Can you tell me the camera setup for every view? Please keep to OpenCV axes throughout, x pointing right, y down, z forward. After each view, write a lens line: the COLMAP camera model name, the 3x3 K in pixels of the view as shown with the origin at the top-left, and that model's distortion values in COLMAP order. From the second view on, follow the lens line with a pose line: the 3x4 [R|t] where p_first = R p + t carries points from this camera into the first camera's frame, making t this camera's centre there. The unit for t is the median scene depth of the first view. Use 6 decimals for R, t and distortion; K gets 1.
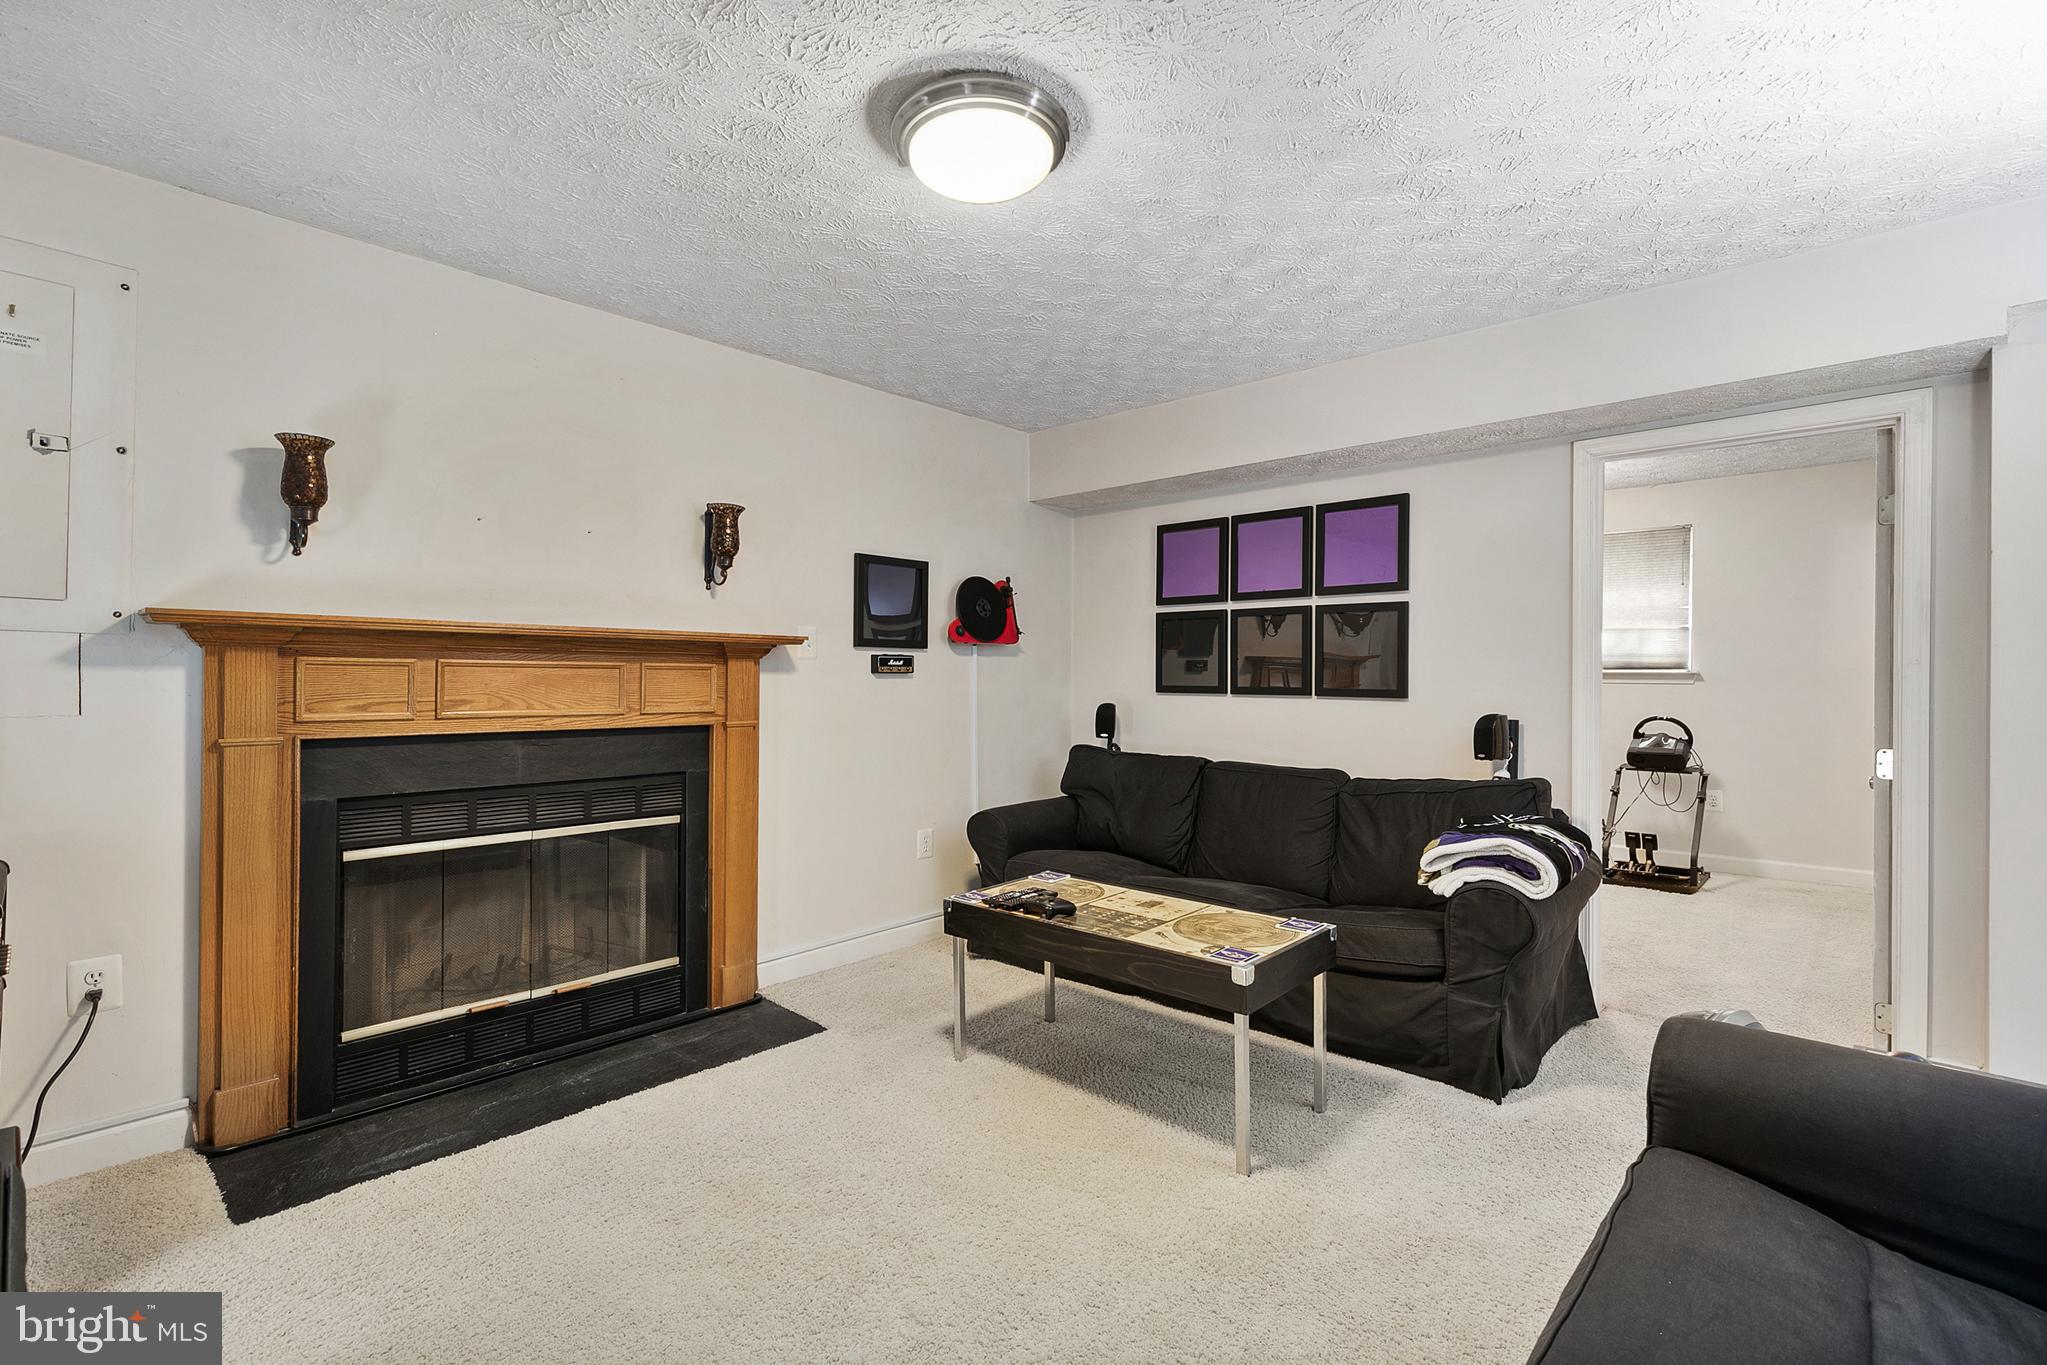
lens RADIAL K [[929.6, 0, 1039.0], [0, 929.6, 682.8], [0, 0, 1]] dist [0.003504, 0.000030]
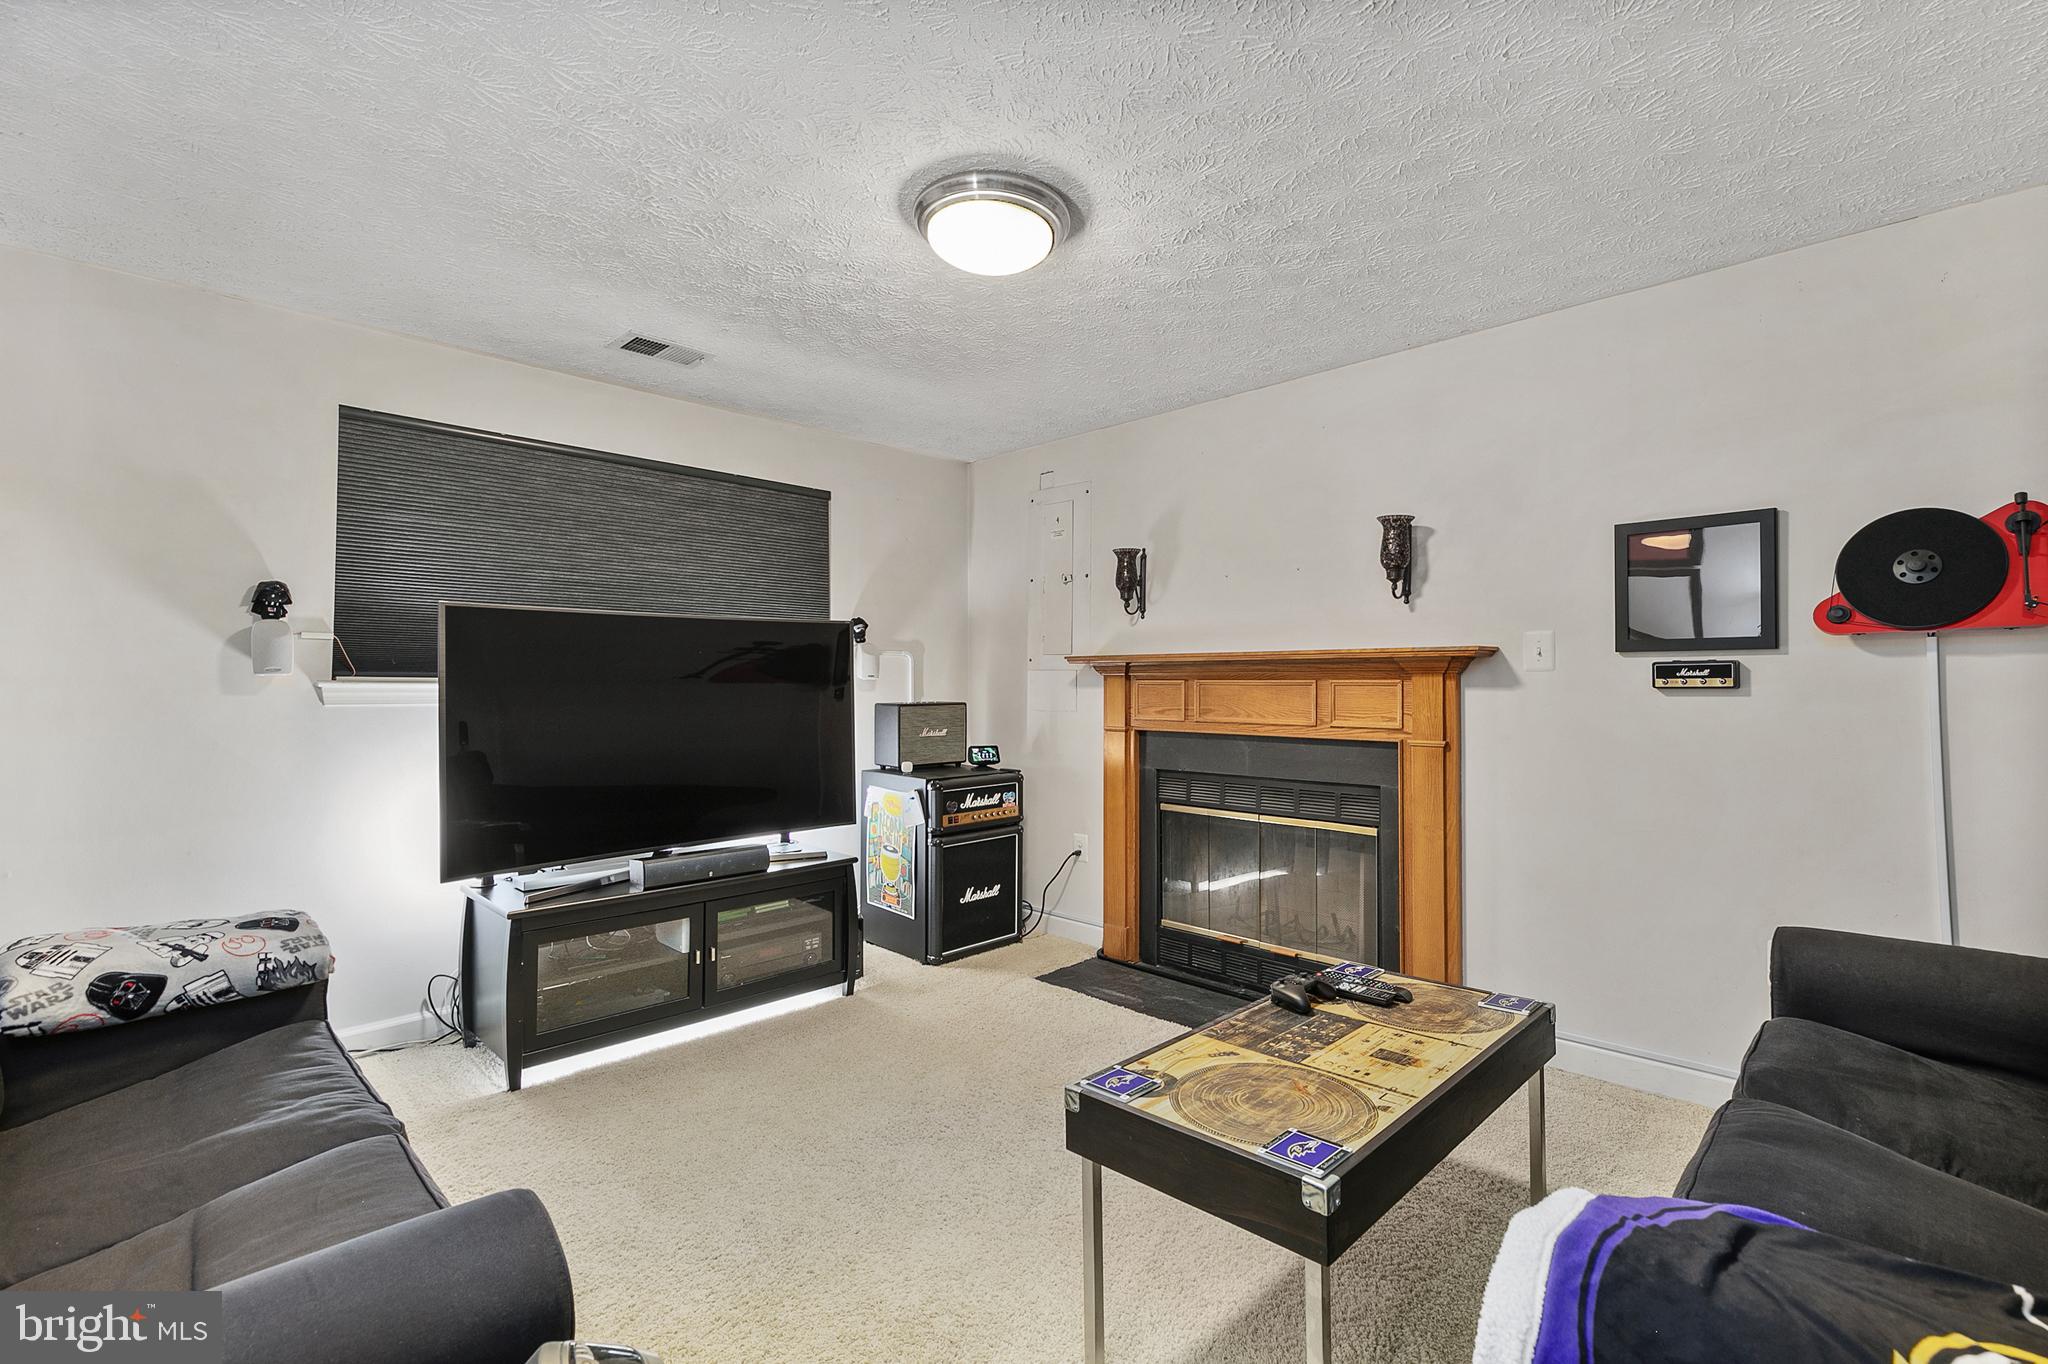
lens RADIAL K [[930.0, 0, 1036.9], [0, 930.0, 674.5], [0, 0, 1]] dist [0.003504, 0.000030]
pose [[-0.052711, -0.018032, -0.998447, 0.716630], [-0.007141, 0.999818, -0.017680, -0.006486], [0.998584, 0.006198, -0.052830, 0.743902]]
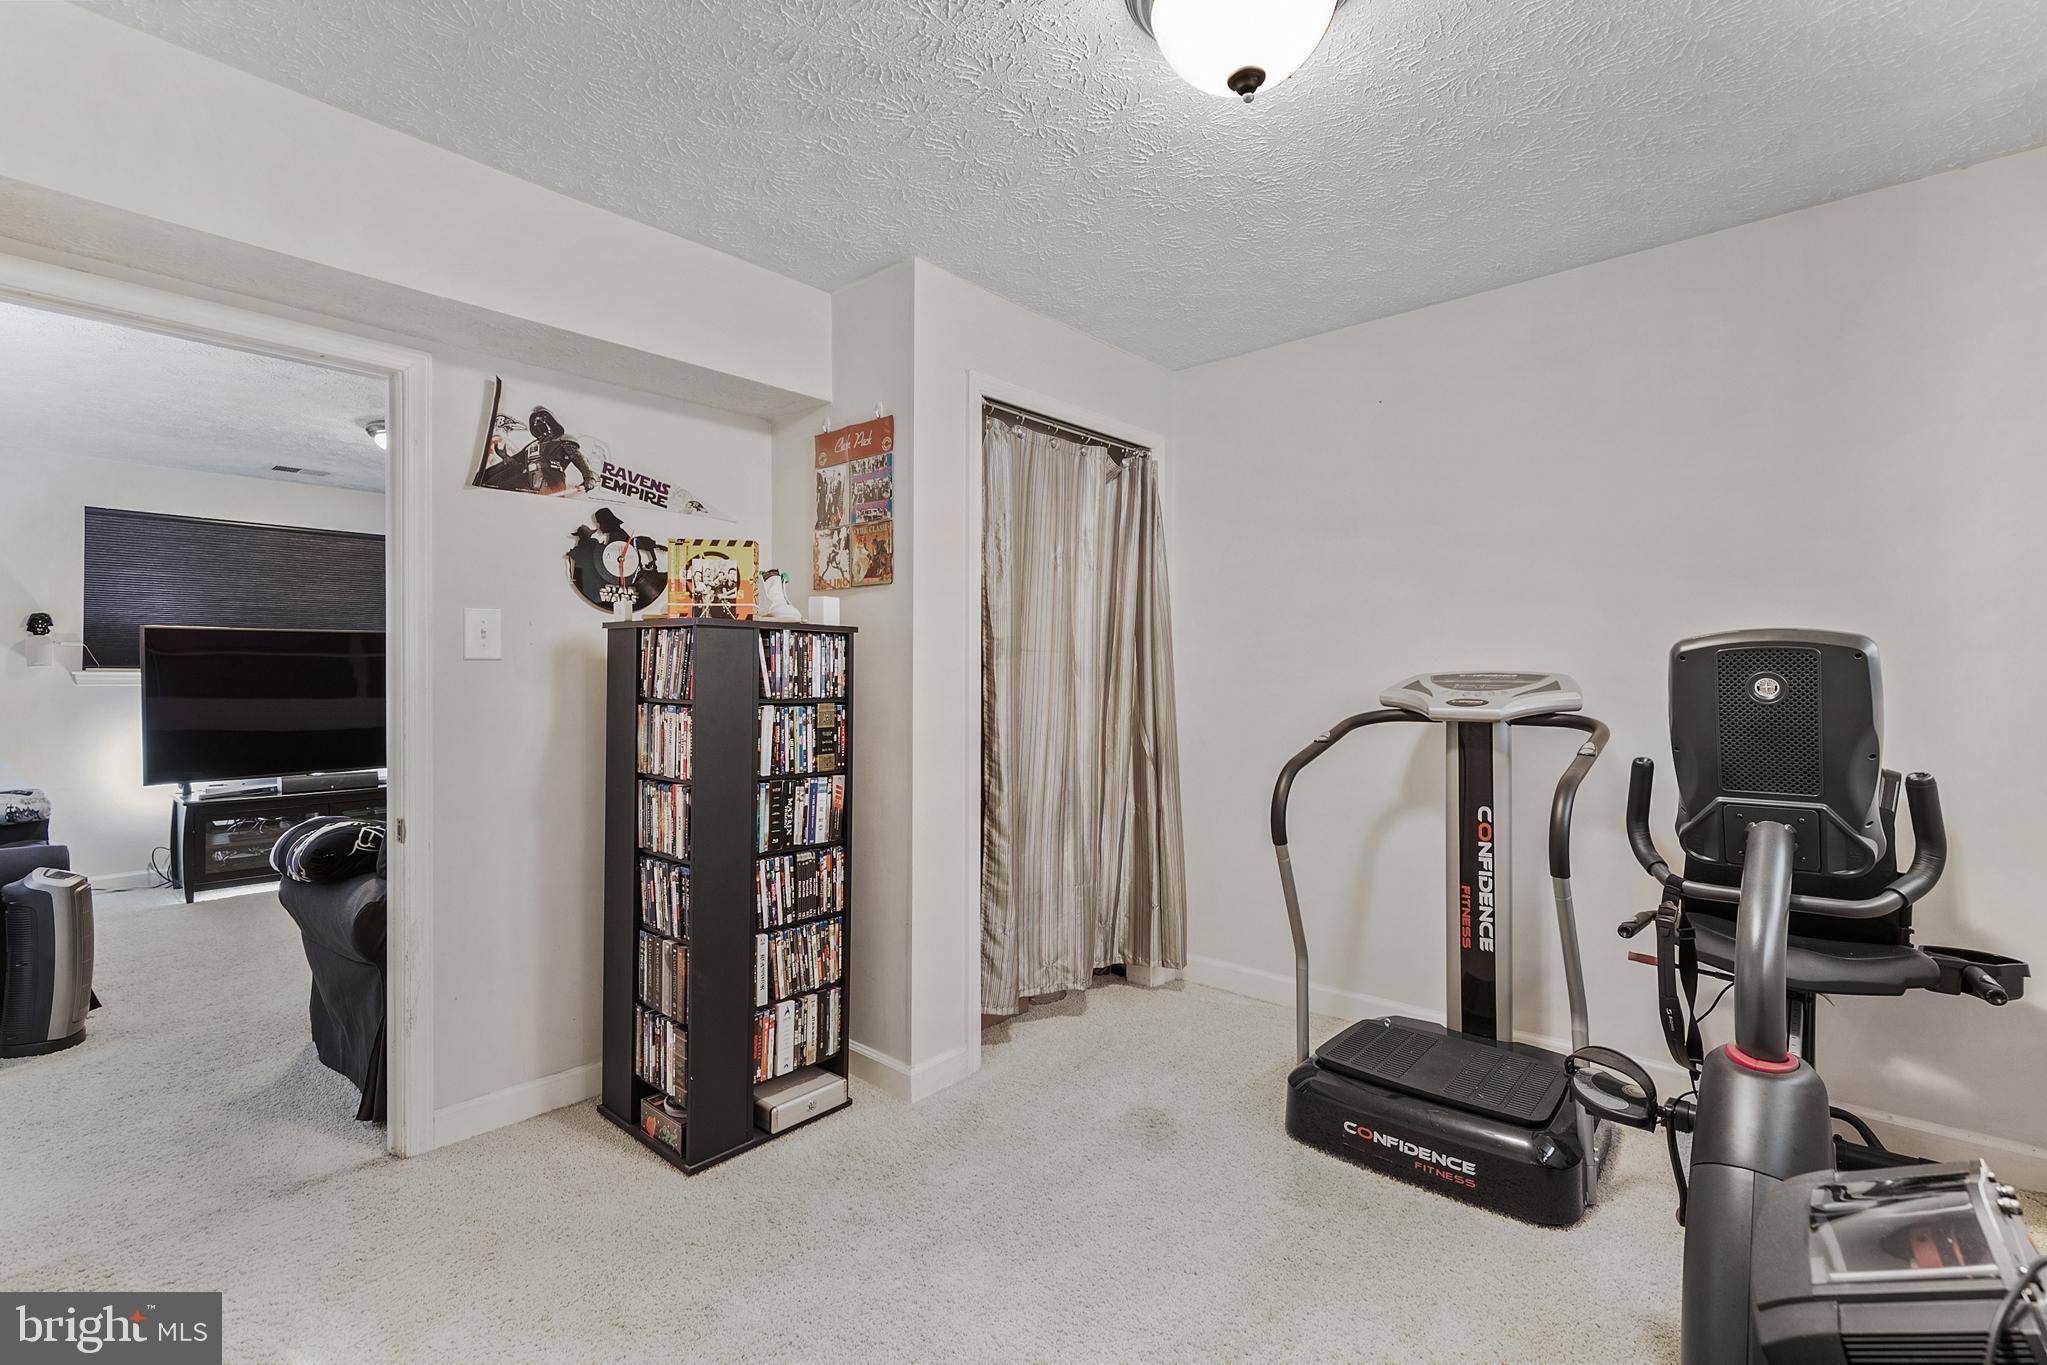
lens RADIAL K [[929.6, 0, 1025.8], [0, 929.6, 682.6], [0, 0, 1]] dist [0.003504, 0.000030]
pose [[-0.014432, -0.002213, -0.999893, 1.352110], [-0.006364, 0.999978, -0.002121, 0.001682], [0.999876, 0.006332, -0.014446, 1.574559]]
